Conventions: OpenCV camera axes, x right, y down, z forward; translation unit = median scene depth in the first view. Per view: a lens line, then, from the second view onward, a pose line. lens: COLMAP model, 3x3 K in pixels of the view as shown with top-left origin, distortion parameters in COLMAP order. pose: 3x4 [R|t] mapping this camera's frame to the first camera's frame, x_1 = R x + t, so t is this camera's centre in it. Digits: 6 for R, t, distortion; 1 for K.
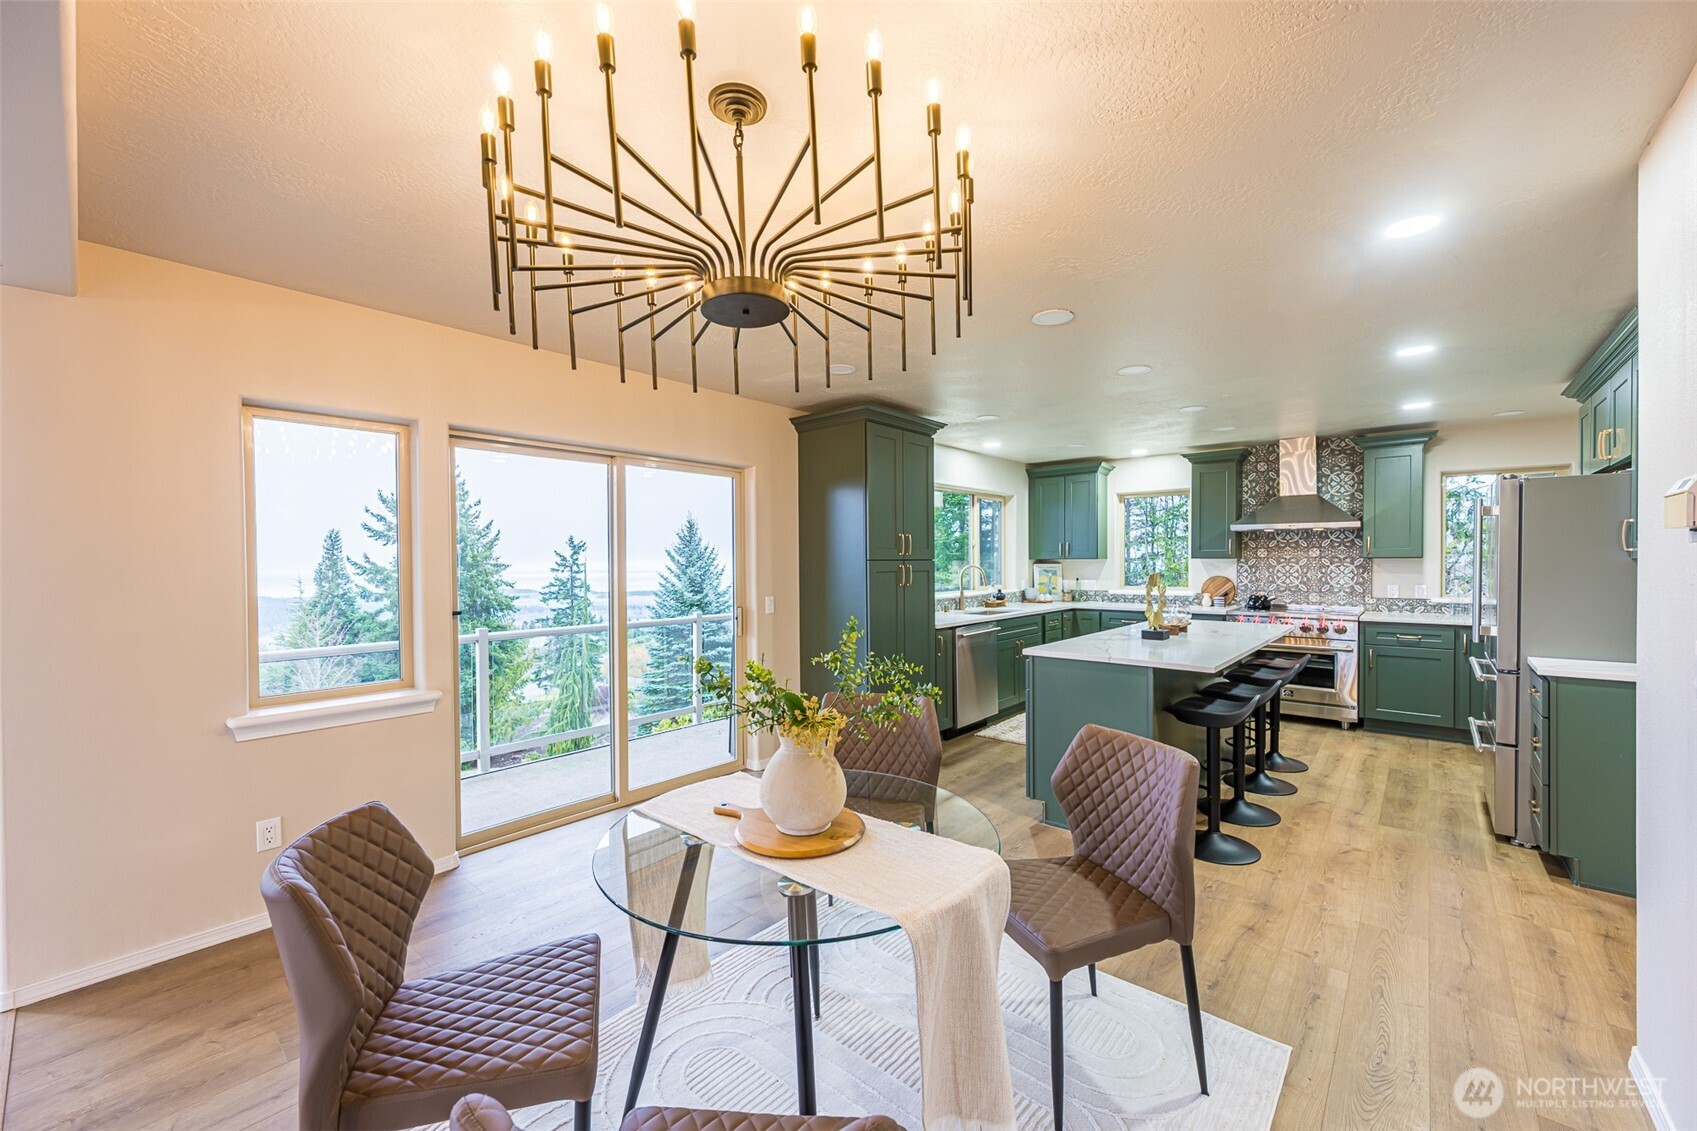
lens RADIAL K [[667.5, 0, 848.6], [0, 667.5, 568.4], [0, 0, 1]] dist [0.000141, 0.000504]
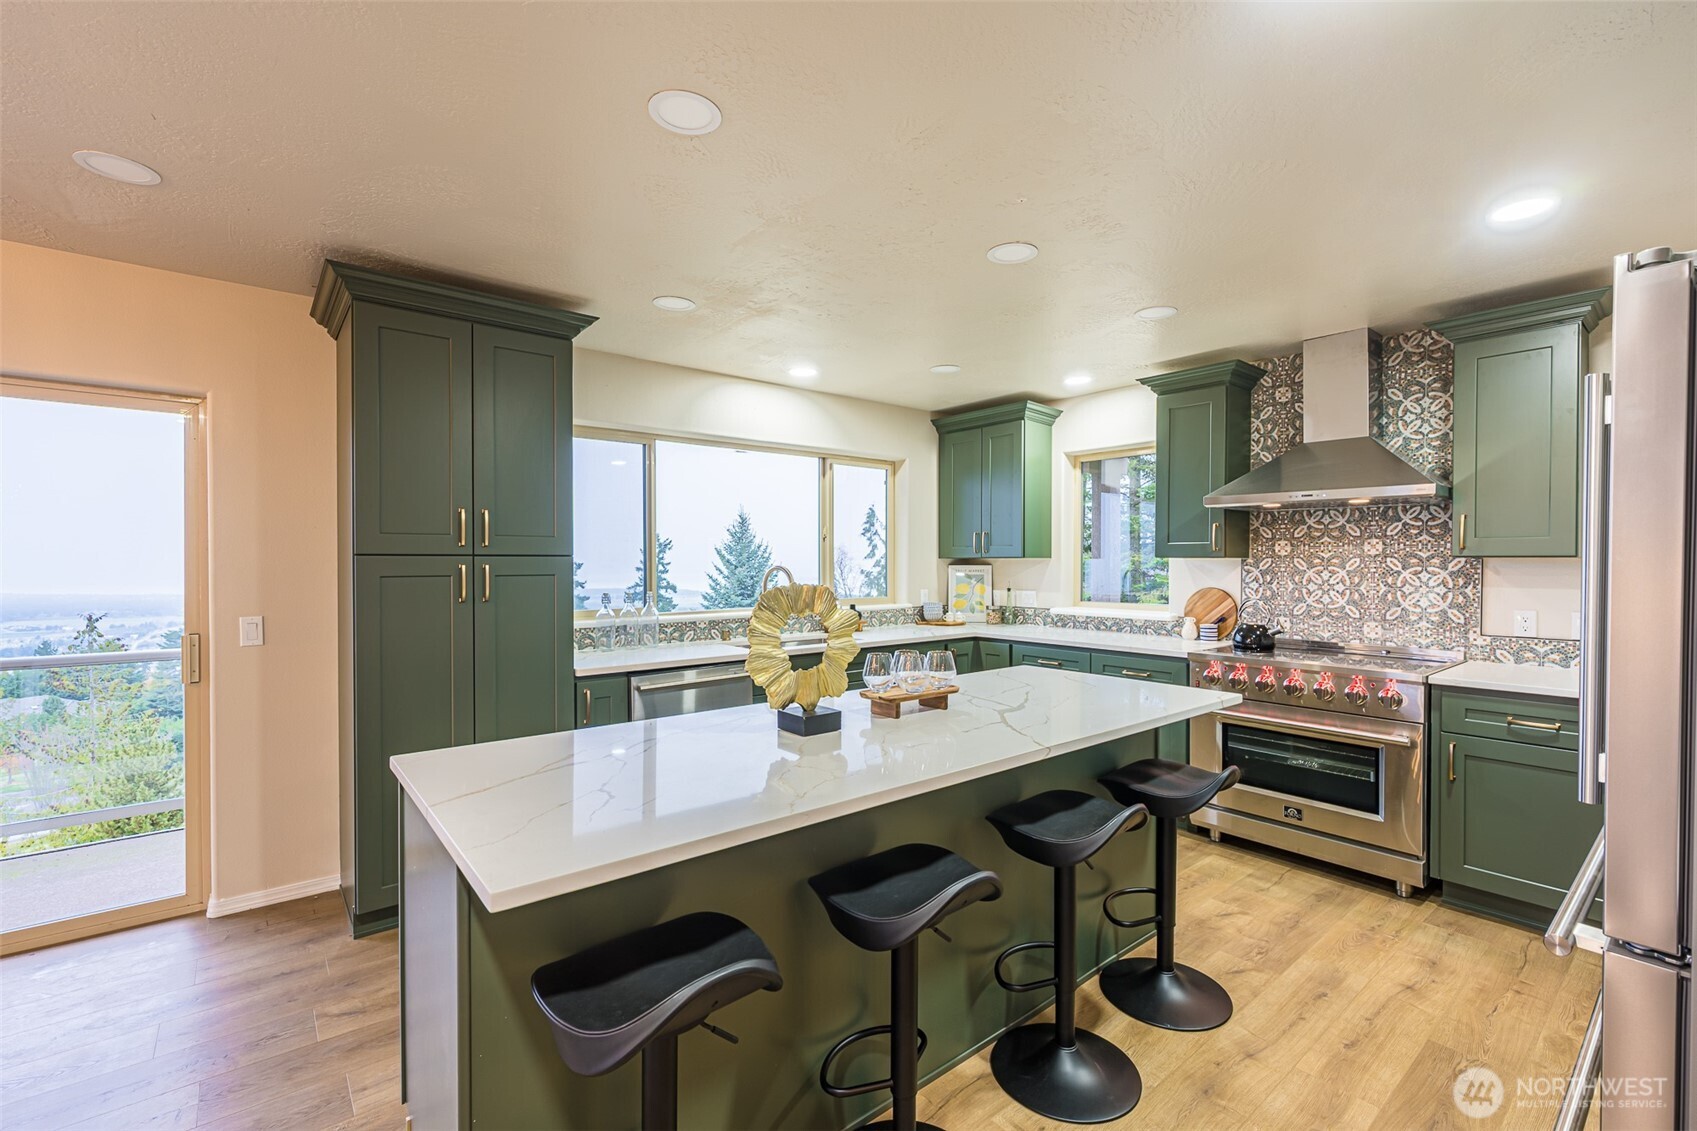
lens RADIAL K [[735.3, 0, 848.5], [0, 735.3, 566.5], [0, 0, 1]] dist [0.001077, -0.000221]
pose [[0.985429, 0.007171, -0.169935, 0.364452], [-0.007925, 0.999962, -0.003755, -0.002237], [0.169902, 0.005047, 0.985448, 0.327339]]
